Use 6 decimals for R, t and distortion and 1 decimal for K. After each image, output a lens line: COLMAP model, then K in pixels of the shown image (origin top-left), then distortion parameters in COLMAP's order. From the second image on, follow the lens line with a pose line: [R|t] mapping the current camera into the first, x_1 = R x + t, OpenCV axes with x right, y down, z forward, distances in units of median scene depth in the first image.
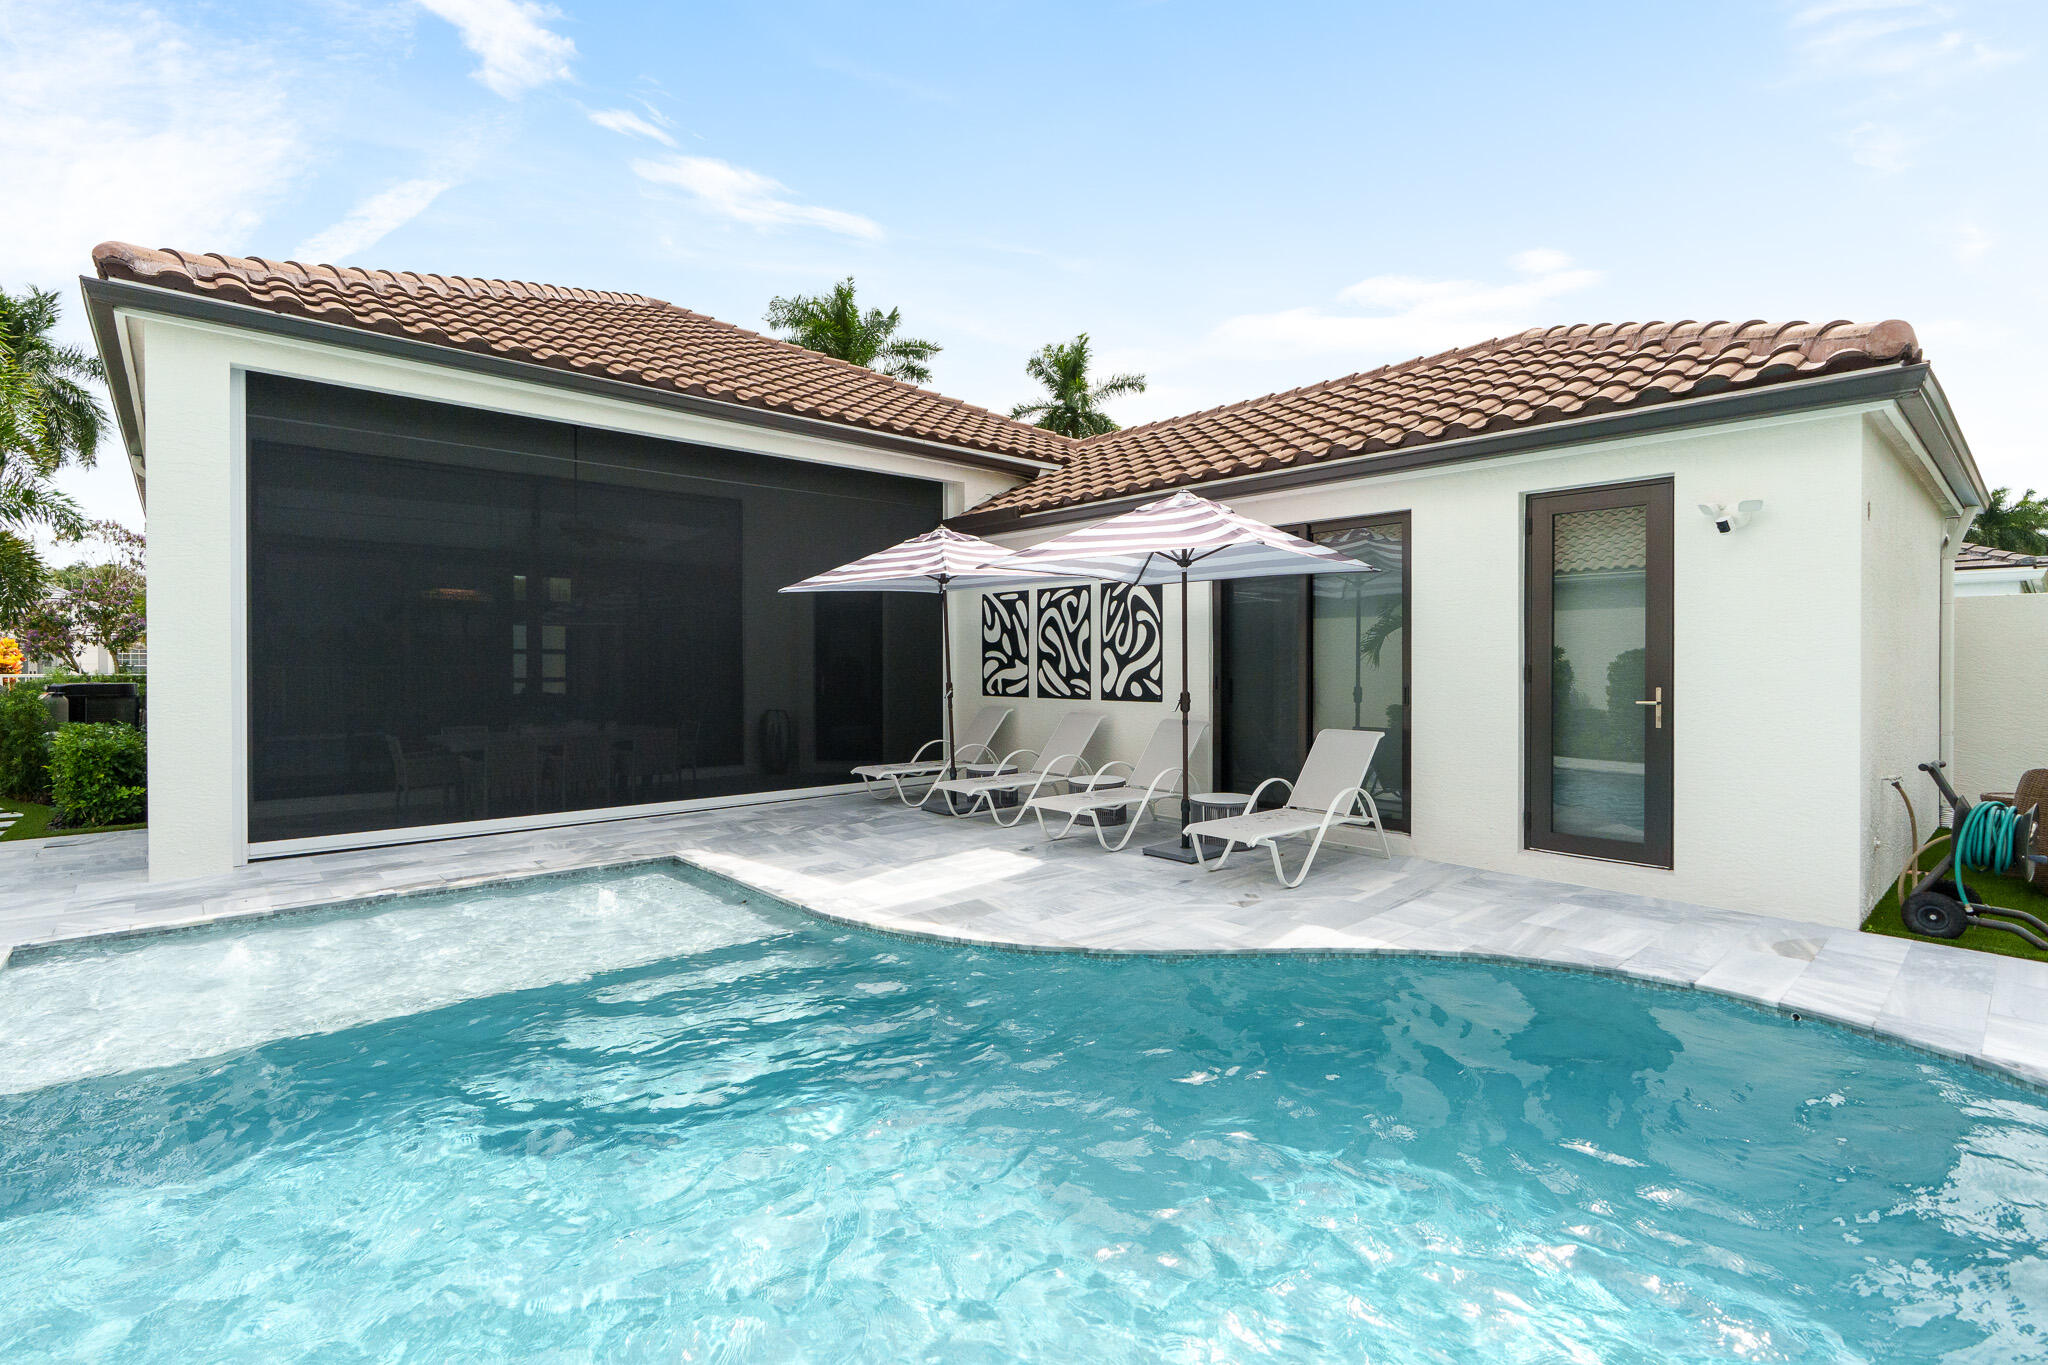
lens RADIAL K [[940.9, 0, 1017.4], [0, 940.9, 680.2], [0, 0, 1]] dist [-0.002418, 0.001466]
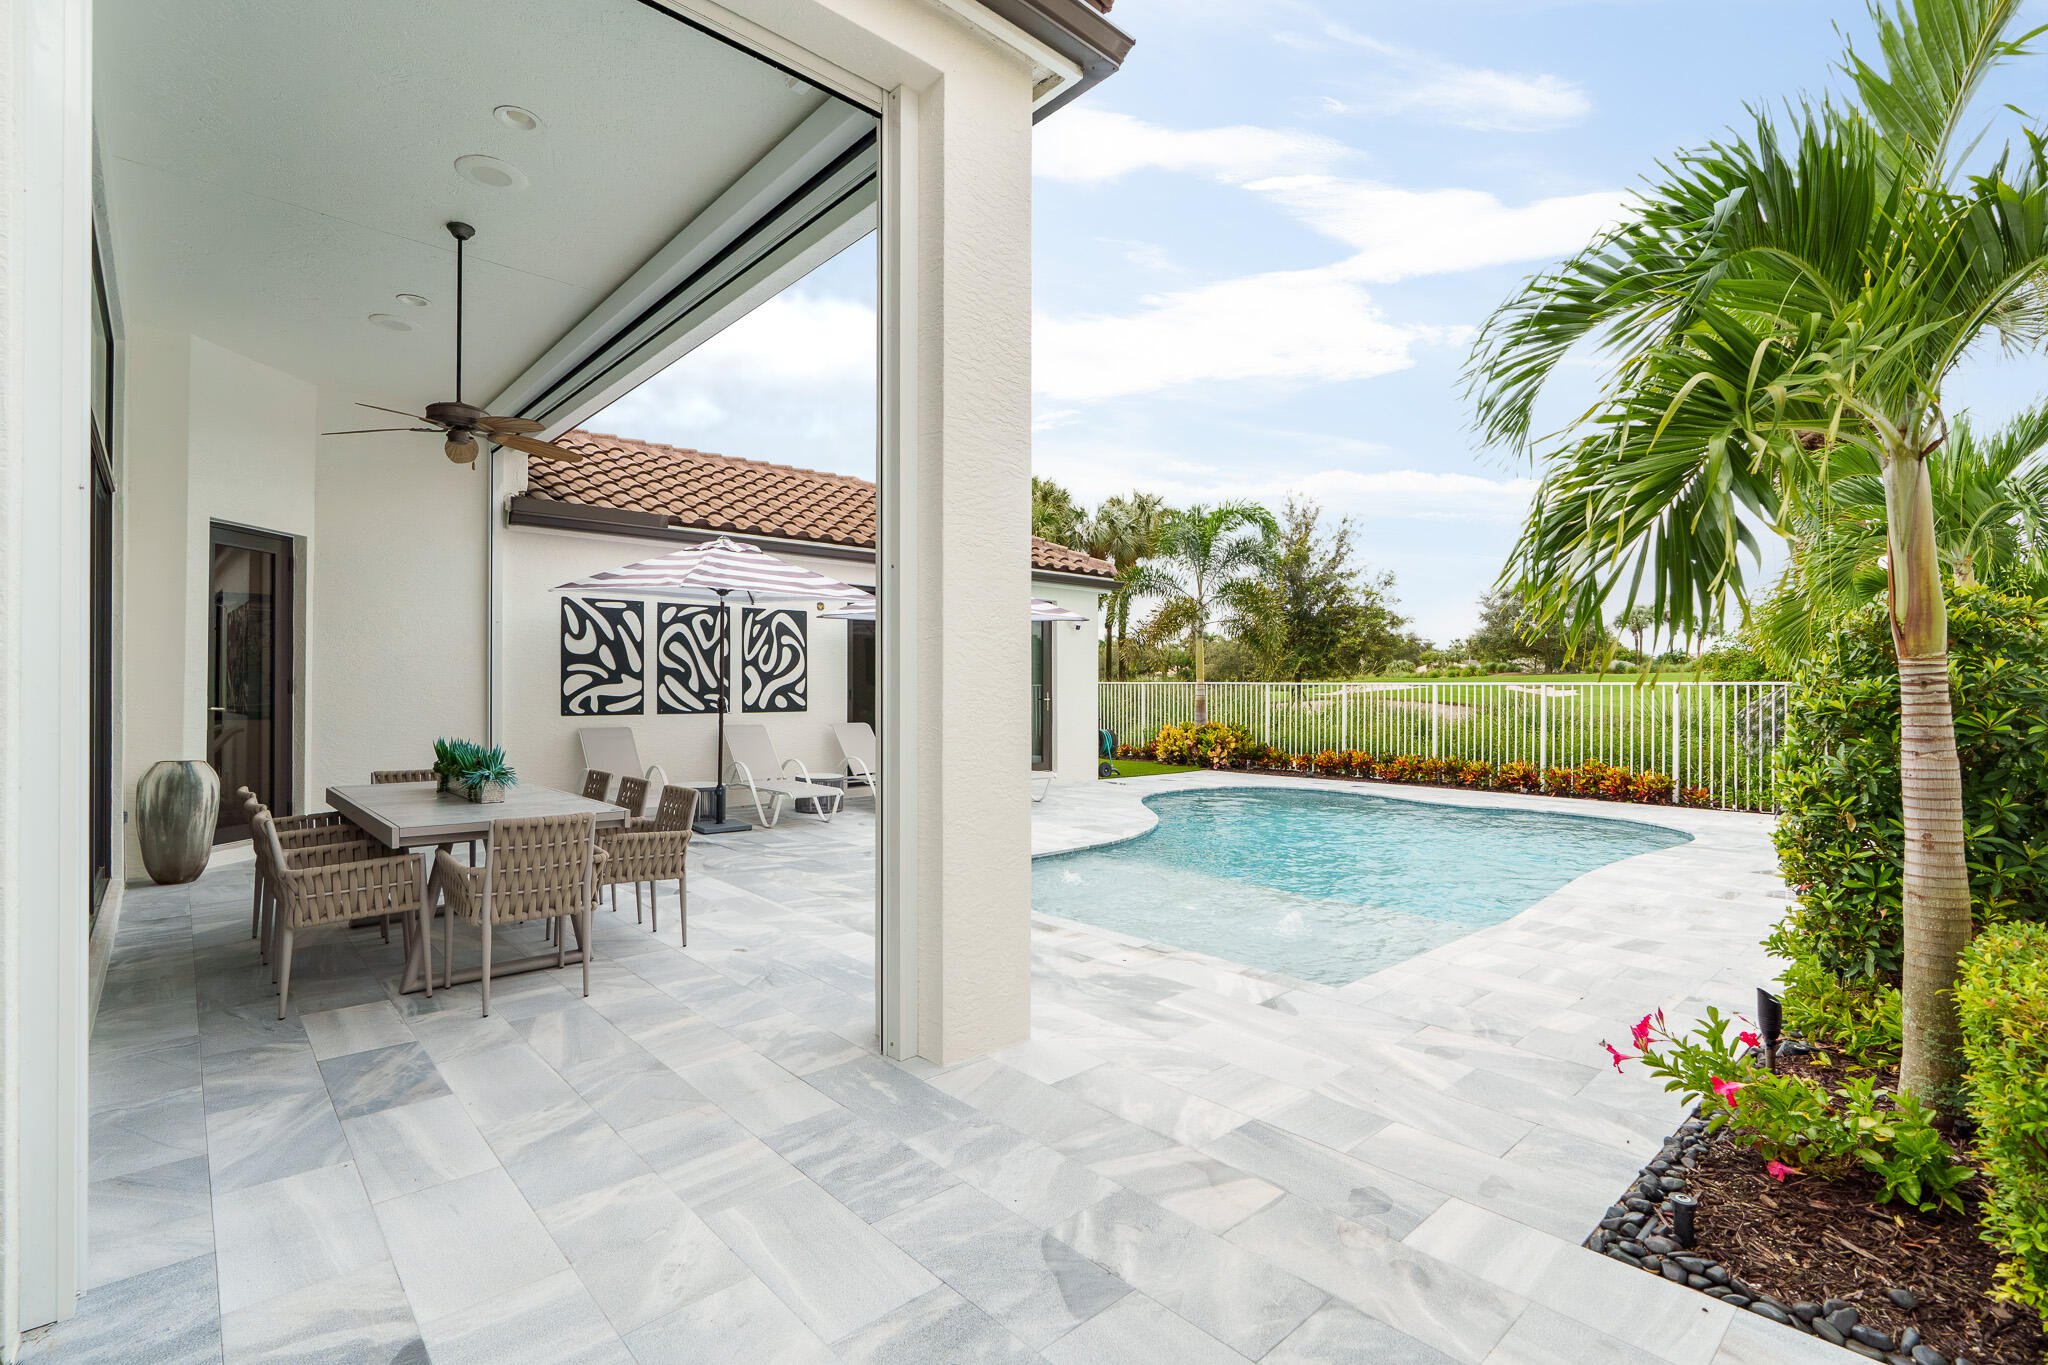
lens RADIAL K [[925.1, 0, 1020.6], [0, 925.1, 679.3], [0, 0, 1]] dist [-0.005808, 0.001698]
pose [[-0.000076, 0.012309, 0.999924, -1.005731], [0.018476, 0.999754, -0.012305, 0.001506], [-0.999829, 0.018474, -0.000303, 0.677698]]
